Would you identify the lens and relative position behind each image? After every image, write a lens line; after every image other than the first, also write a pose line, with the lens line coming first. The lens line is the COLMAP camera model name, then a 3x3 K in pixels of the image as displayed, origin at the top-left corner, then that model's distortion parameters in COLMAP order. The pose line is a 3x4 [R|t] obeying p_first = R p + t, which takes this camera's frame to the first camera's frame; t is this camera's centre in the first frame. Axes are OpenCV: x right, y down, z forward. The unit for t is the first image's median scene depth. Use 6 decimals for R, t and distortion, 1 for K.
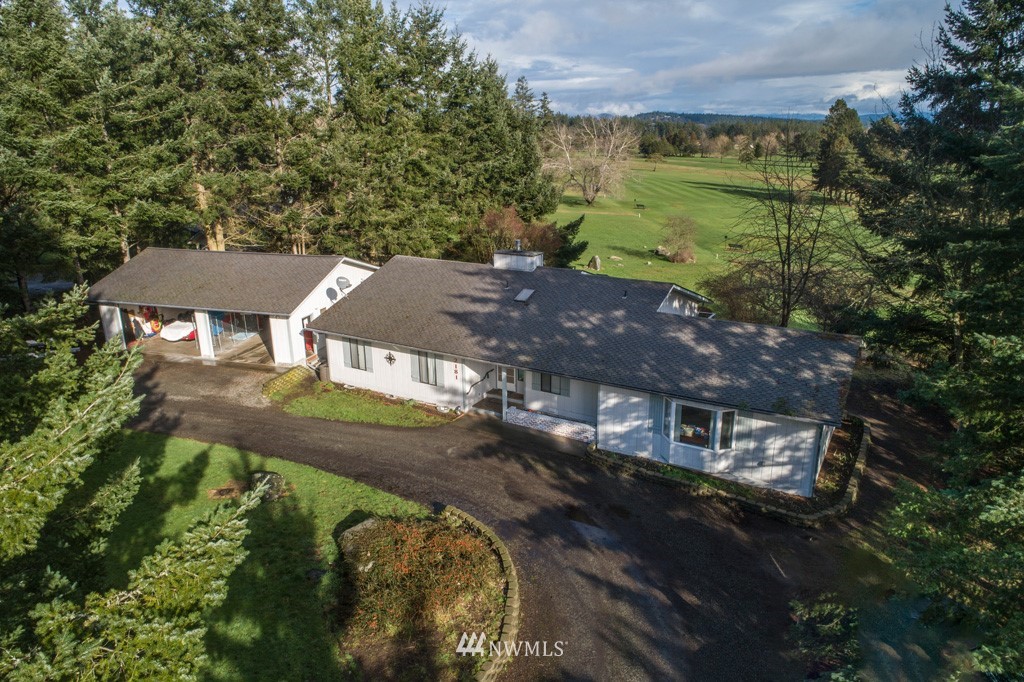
lens RADIAL K [[688.0, 0, 512.0], [0, 688.0, 341.0], [0, 0, 1]] dist [-0.001471, 0.003235]
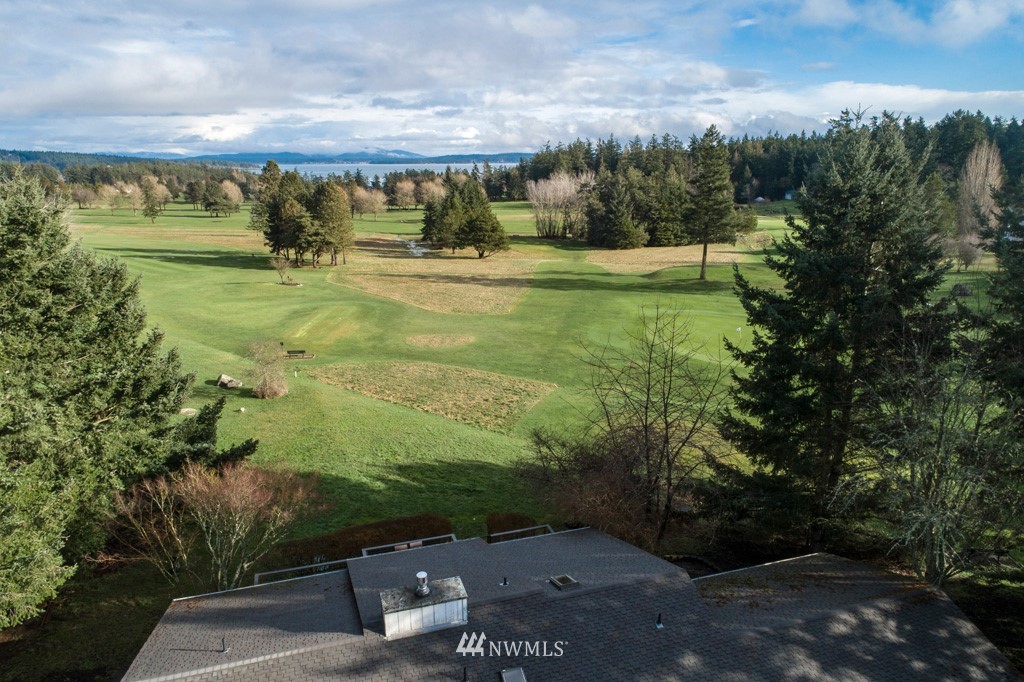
lens RADIAL K [[688.0, 0, 512.0], [0, 688.0, 341.0], [0, 0, 1]] dist [-0.001471, 0.003235]
pose [[0.663656, -0.182318, 0.725480, -0.052332], [0.219288, 0.974652, 0.044336, -0.056810], [-0.715174, 0.129665, 0.686814, 0.091087]]
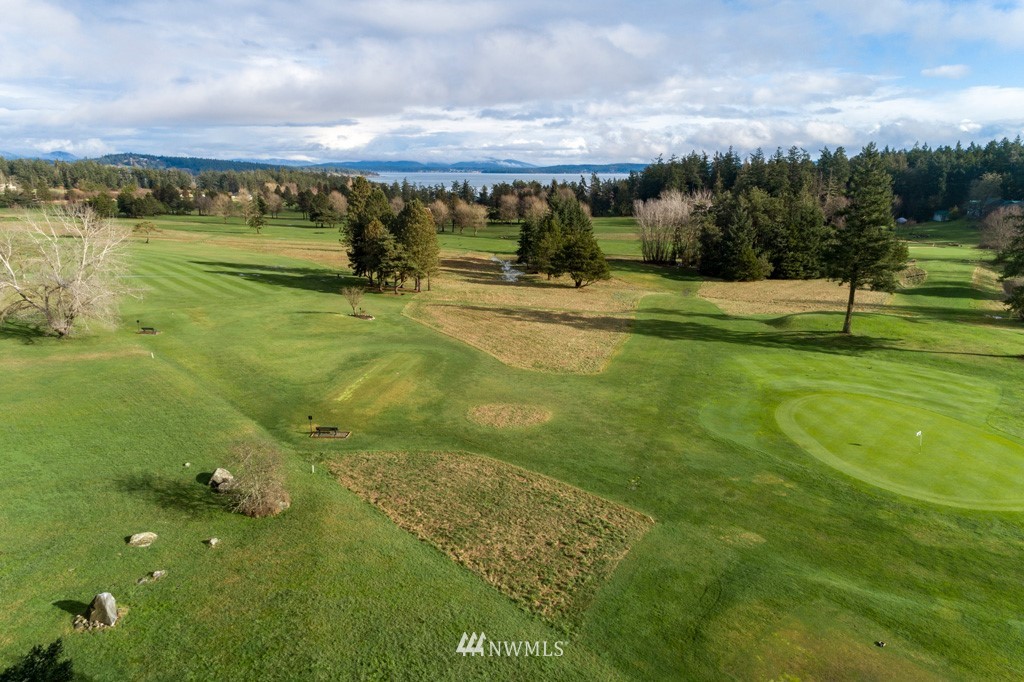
lens RADIAL K [[682.5, 0, 512.0], [0, 682.5, 341.0], [0, 0, 1]] dist [0.029410, 0.003209]
pose [[0.771755, -0.139739, 0.620376, 0.022887], [0.175581, 0.984459, 0.003323, -0.085127], [-0.611200, 0.106362, 0.784297, 0.144430]]
